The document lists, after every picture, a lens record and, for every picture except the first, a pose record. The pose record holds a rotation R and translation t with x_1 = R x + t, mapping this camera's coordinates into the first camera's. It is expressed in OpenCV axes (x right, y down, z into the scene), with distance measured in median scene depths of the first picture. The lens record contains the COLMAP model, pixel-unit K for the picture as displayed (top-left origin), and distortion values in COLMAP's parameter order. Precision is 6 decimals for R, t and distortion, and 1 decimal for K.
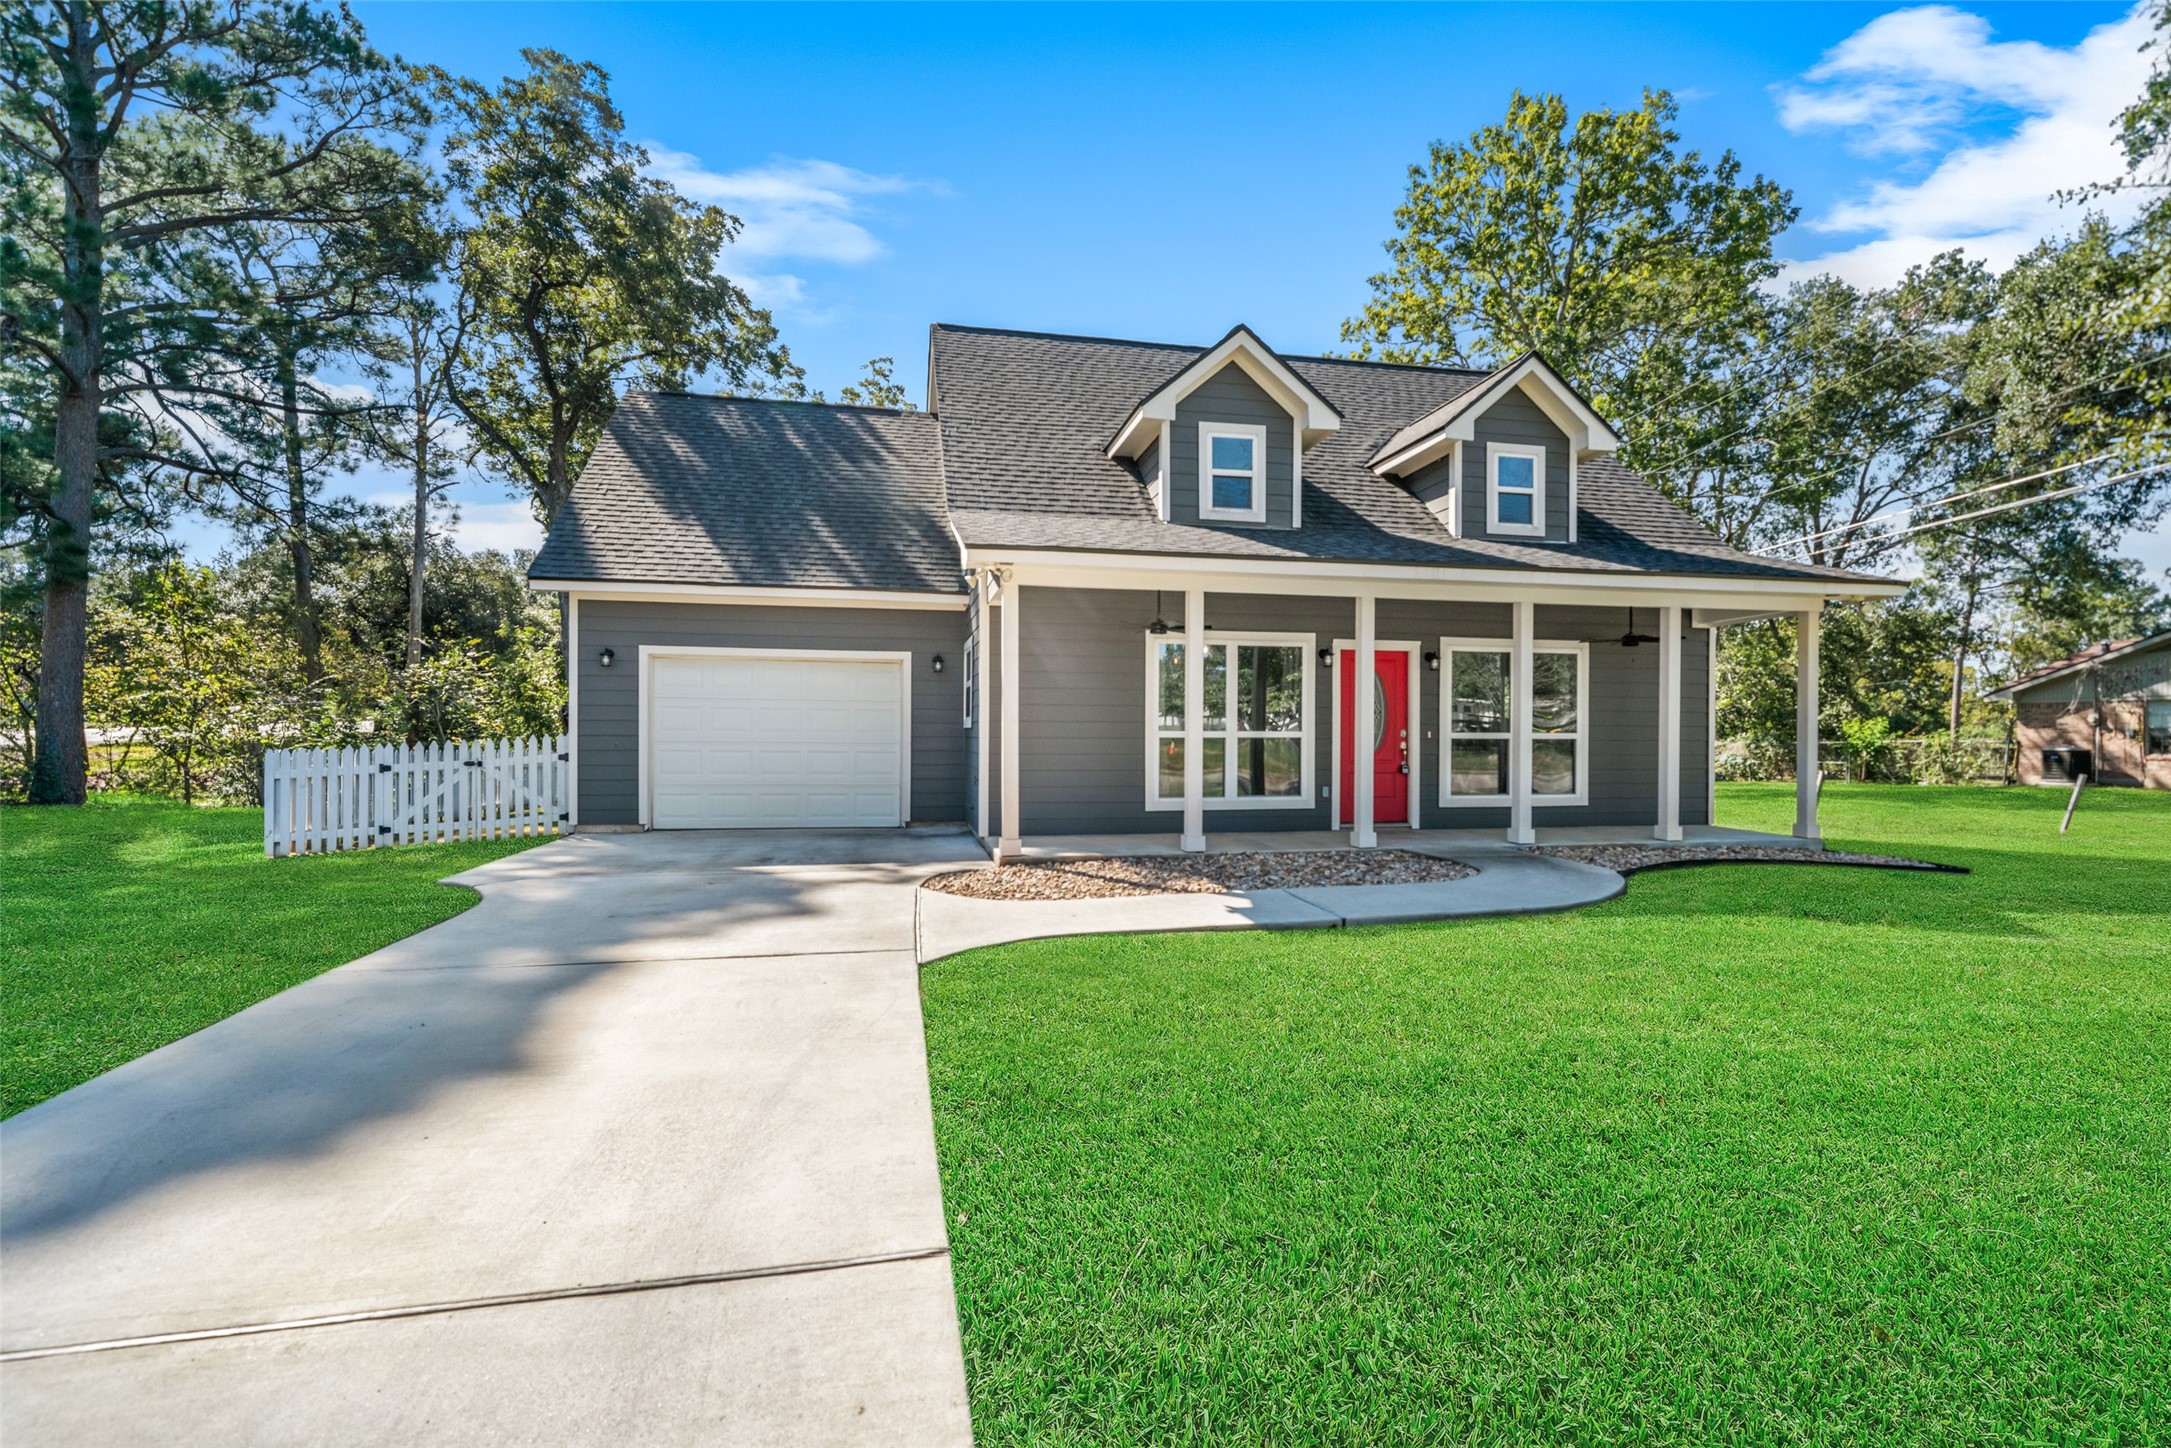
lens RADIAL K [[968.7, 0, 1040.9], [0, 968.7, 706.1], [0, 0, 1]] dist [-0.000142, 0.000485]
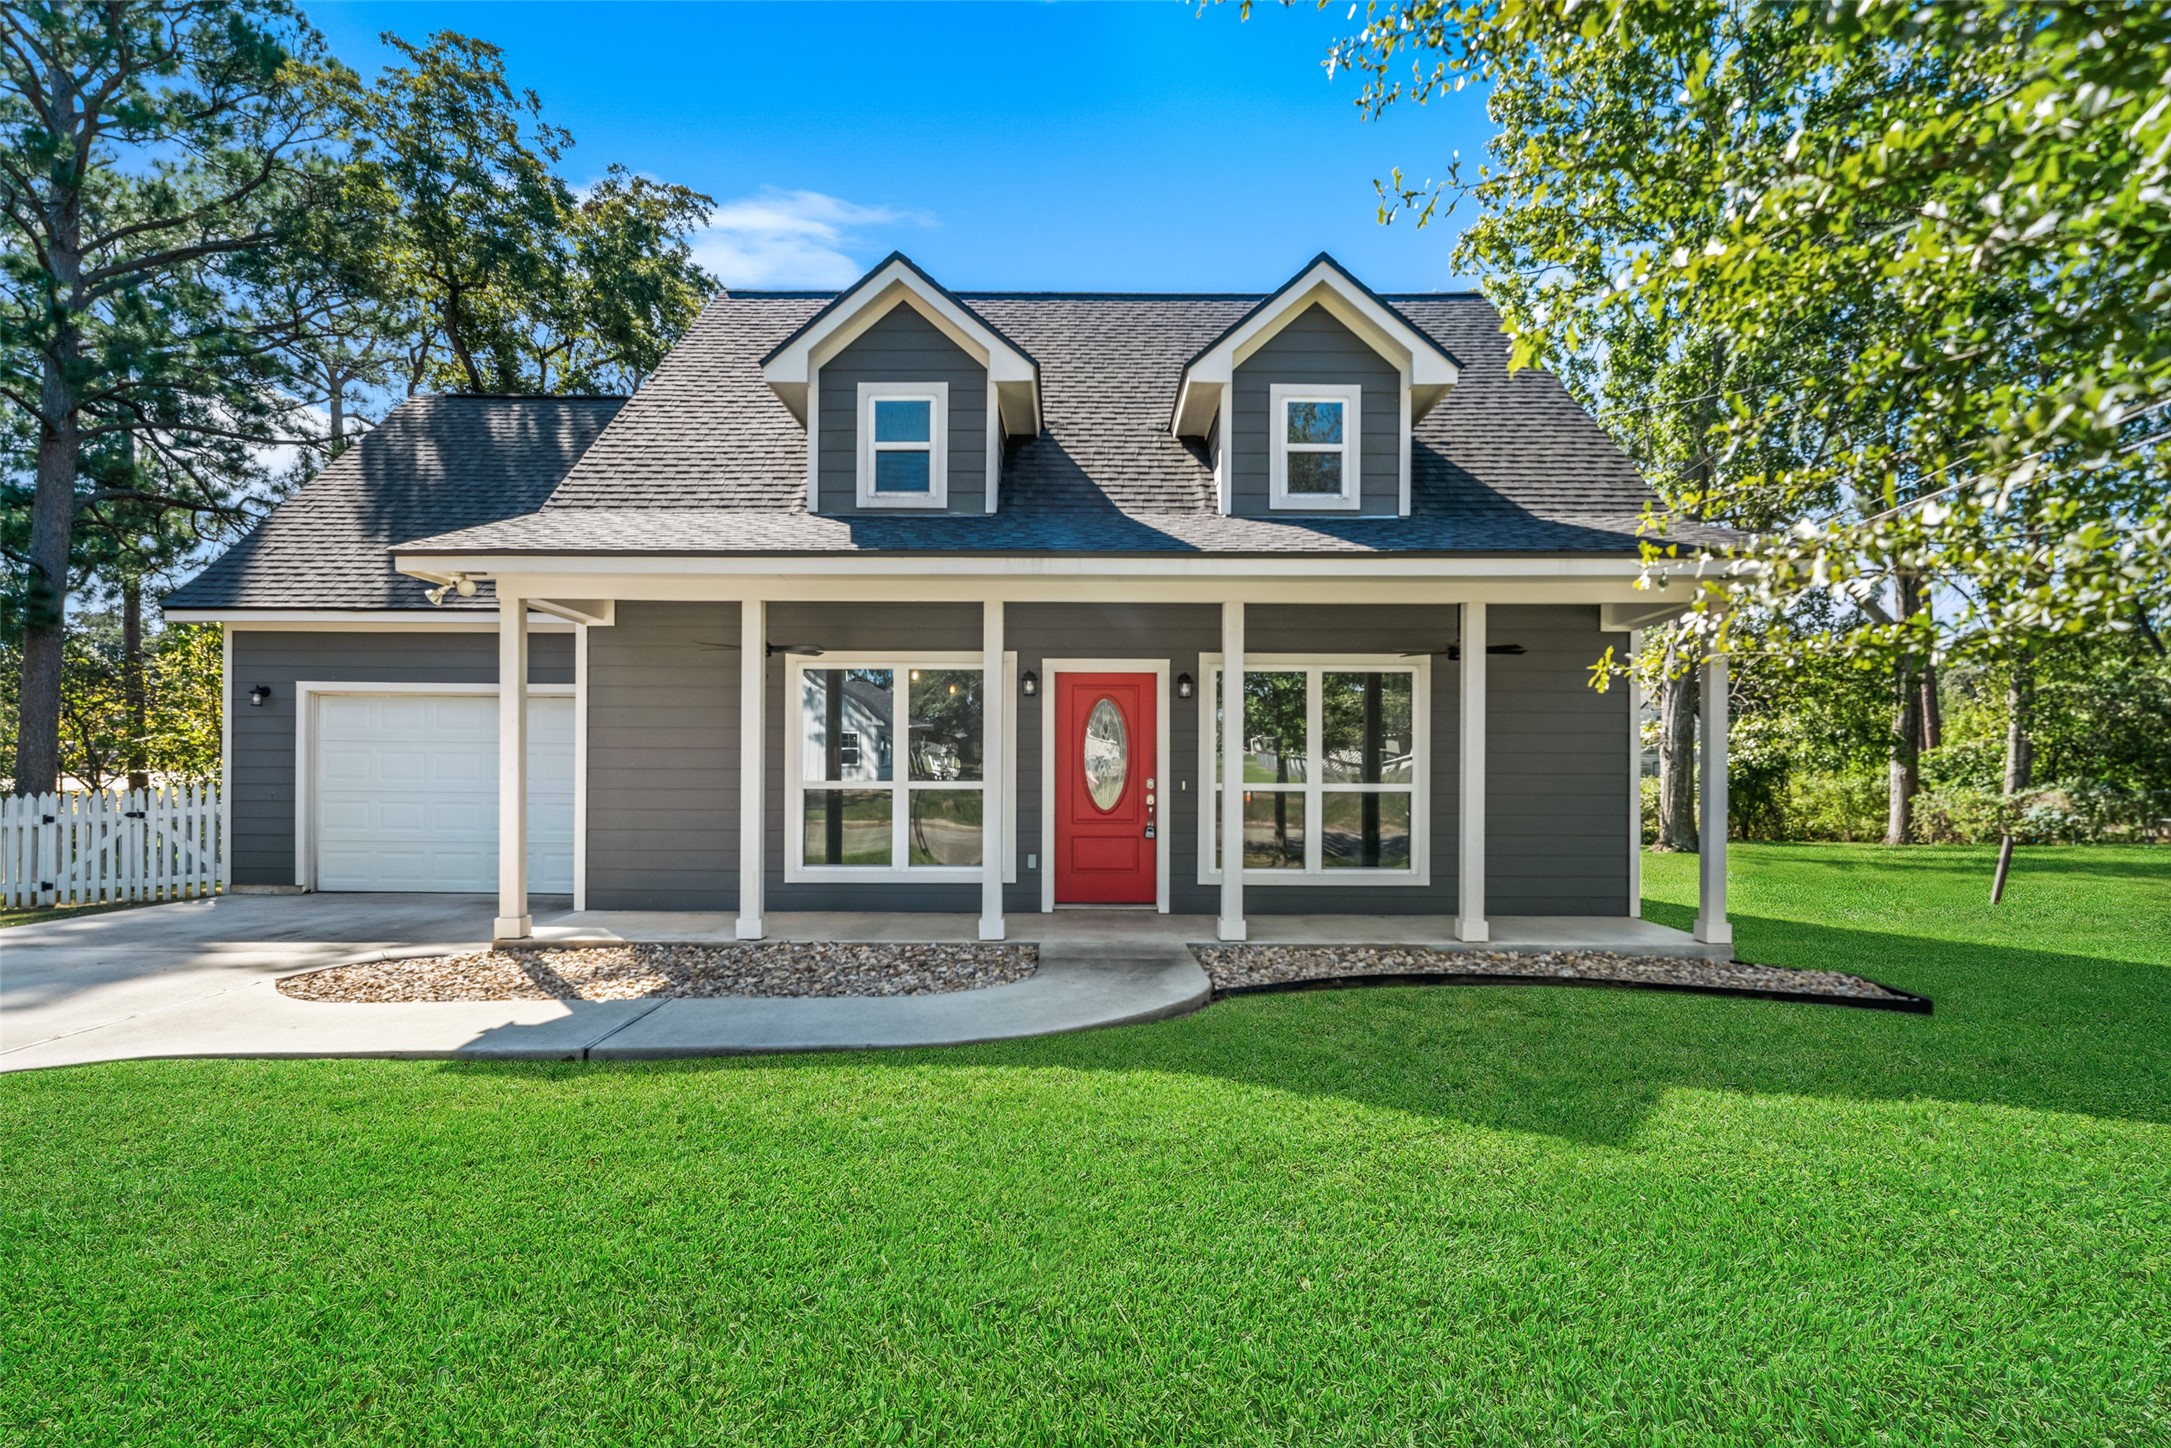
lens RADIAL K [[1138.3, 0, 1085.8], [0, 1138.3, 732.5], [0, 0, 1]] dist [-0.000242, 0.000547]
pose [[0.977764, -0.007595, -0.209569, 0.402619], [0.005698, 0.999937, -0.009656, -0.002182], [0.209629, 0.008247, 0.977746, 0.110425]]
